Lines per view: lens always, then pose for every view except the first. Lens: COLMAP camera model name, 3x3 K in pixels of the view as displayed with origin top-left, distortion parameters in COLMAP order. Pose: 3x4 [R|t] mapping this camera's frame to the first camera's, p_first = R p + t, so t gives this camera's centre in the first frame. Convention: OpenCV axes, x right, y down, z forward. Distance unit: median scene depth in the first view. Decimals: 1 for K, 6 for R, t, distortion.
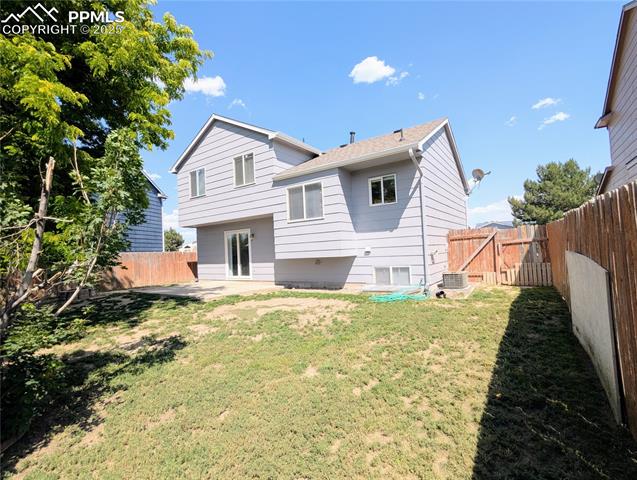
lens RADIAL K [[302.5, 0, 316.6], [0, 302.5, 241.3], [0, 0, 1]] dist [0.000937, 0.000837]
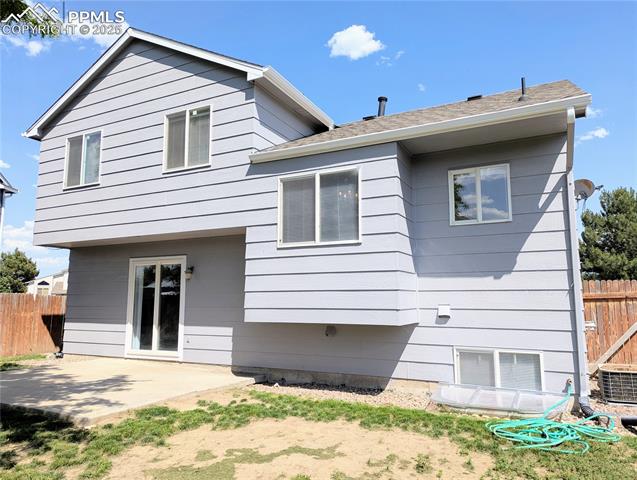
lens RADIAL K [[453.6, 0, 320.8], [0, 453.6, 241.1], [0, 0, 1]] dist [0.028589, -0.002793]
pose [[0.989046, 0.063818, 0.133098, -0.112586], [-0.050630, 0.993677, -0.100216, -0.002414], [-0.138652, 0.092379, 0.986023, 0.244501]]
